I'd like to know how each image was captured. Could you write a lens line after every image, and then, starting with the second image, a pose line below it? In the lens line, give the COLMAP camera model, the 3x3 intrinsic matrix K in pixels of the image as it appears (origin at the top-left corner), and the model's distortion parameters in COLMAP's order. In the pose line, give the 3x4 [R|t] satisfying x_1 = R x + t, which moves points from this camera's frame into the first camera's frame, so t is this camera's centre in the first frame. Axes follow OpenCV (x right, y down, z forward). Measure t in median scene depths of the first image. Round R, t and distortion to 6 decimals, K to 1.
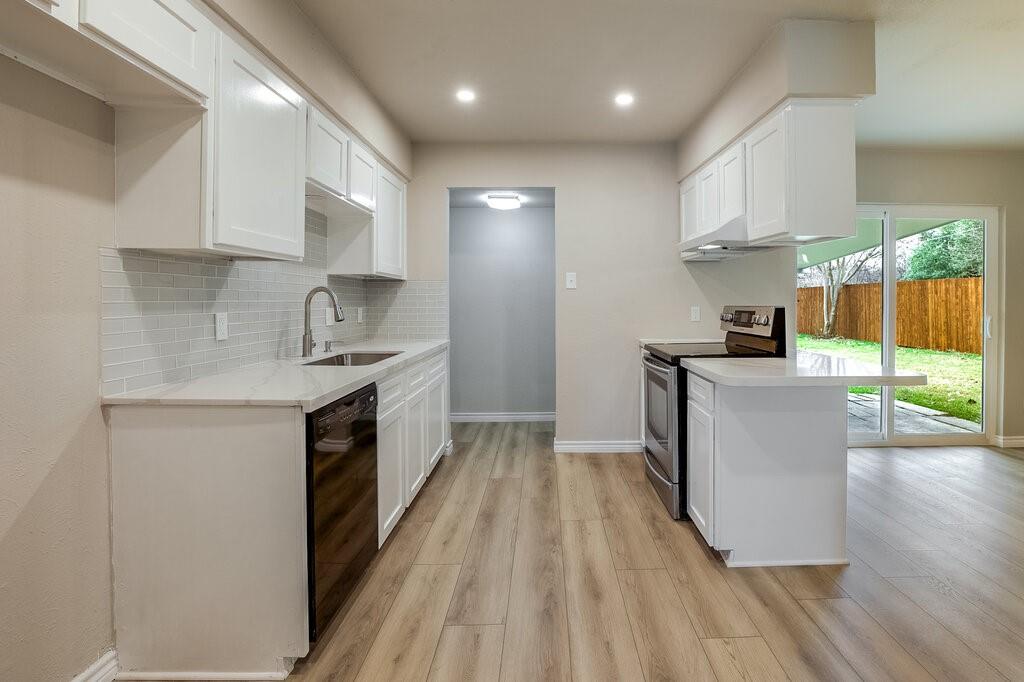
lens RADIAL K [[475.9, 0, 566.0], [0, 475.9, 293.7], [0, 0, 1]] dist [-0.029406, 0.009495]
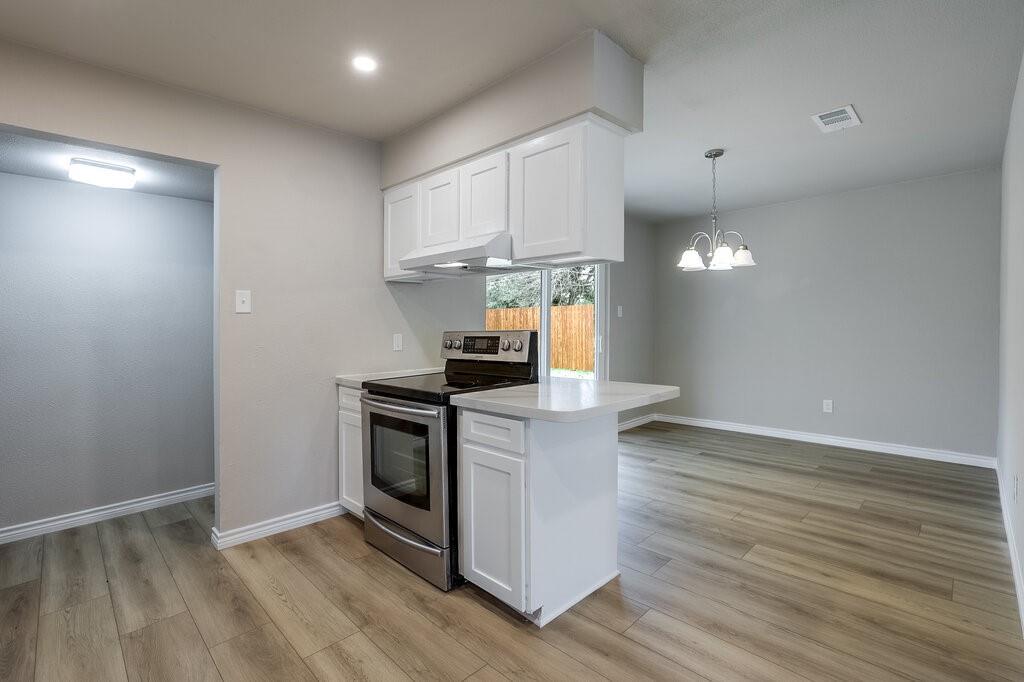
lens RADIAL K [[462.9, 0, 505.5], [0, 462.9, 320.4], [0, 0, 1]] dist [-0.020794, 0.005380]
pose [[0.747049, -0.006288, 0.664739, -0.201134], [0.008186, 0.999966, 0.000260, 0.005040], [-0.664718, 0.005247, 0.747076, 0.296930]]
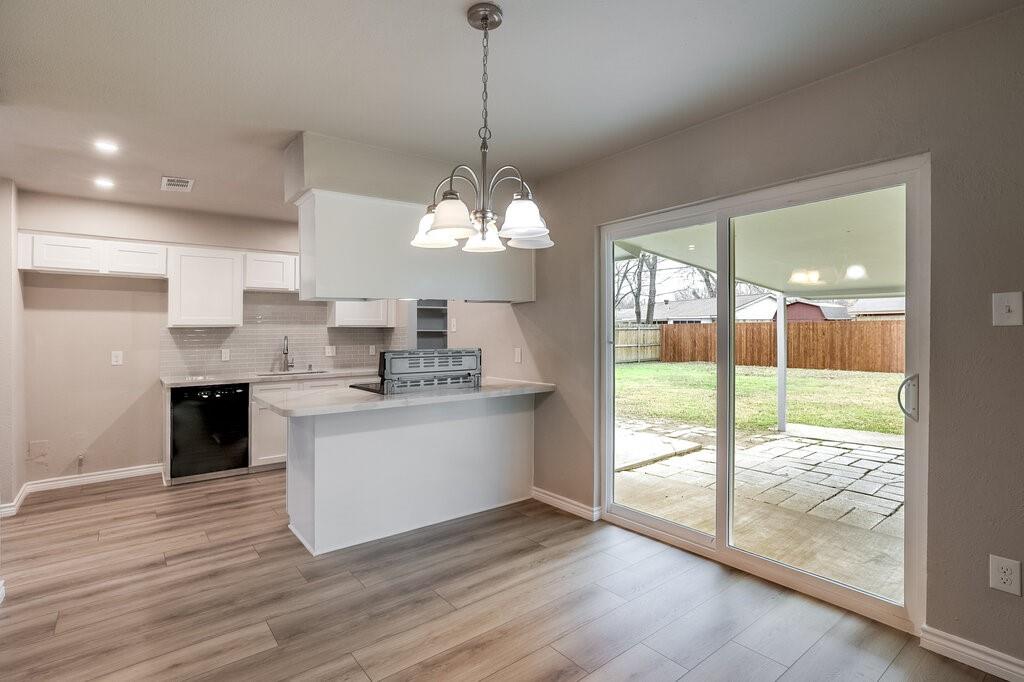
lens RADIAL K [[500.7, 0, 517.4], [0, 500.7, 322.7], [0, 0, 1]] dist [-0.013261, 0.008303]
pose [[0.587937, -0.025417, -0.808508, 1.521761], [0.024534, 0.999607, -0.013584, -0.016583], [0.808535, -0.011849, 0.588329, 0.492973]]
